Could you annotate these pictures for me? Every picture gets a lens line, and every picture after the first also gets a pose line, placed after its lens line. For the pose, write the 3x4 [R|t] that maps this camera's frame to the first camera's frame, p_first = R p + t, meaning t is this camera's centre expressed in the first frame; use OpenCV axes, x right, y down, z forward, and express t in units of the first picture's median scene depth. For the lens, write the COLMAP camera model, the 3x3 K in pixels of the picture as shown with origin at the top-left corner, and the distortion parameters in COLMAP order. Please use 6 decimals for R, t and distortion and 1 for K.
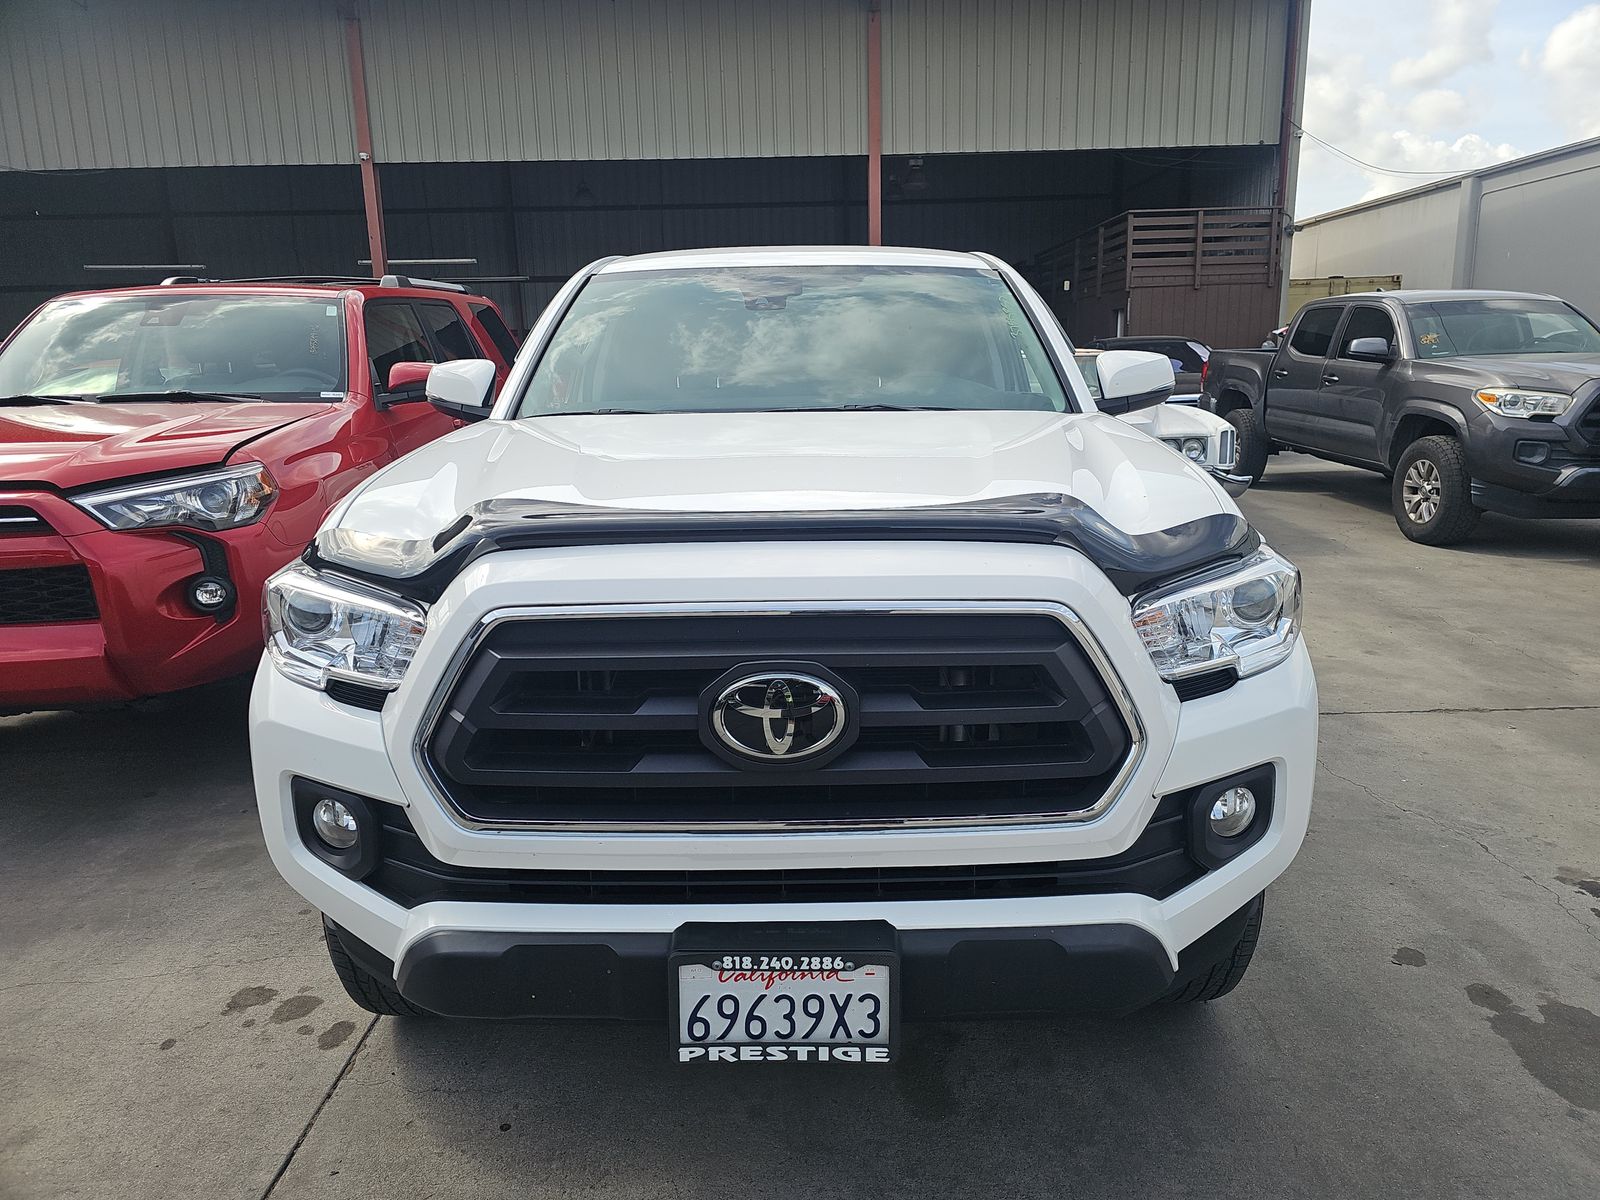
lens RADIAL K [[1074.2, 0, 810.5], [0, 1074.2, 590.2], [0, 0, 1]] dist [0.062661, -0.056307]
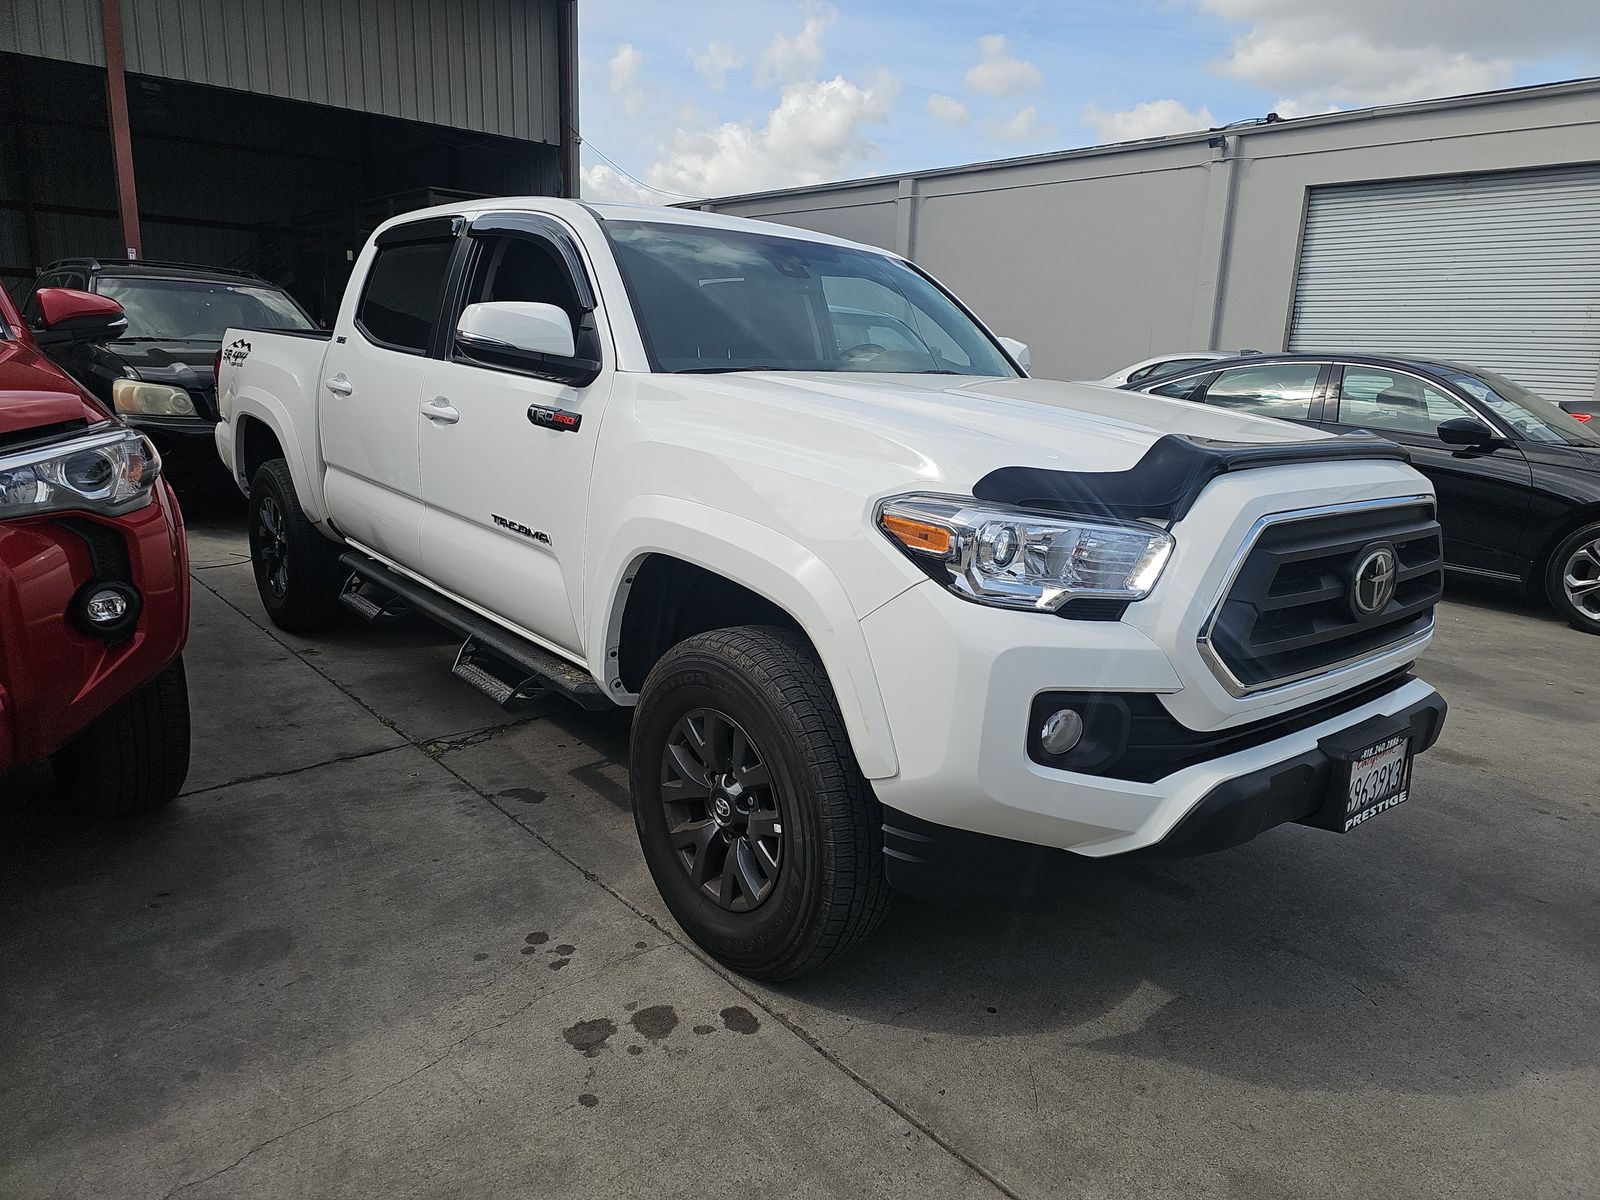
lens RADIAL K [[1074.2, 0, 810.5], [0, 1074.2, 590.2], [0, 0, 1]] dist [0.062661, -0.056307]
pose [[0.747927, -0.099084, 0.656343, -0.685229], [0.089051, 0.994835, 0.048708, -0.001272], [-0.657780, 0.022018, 0.752888, 0.174449]]
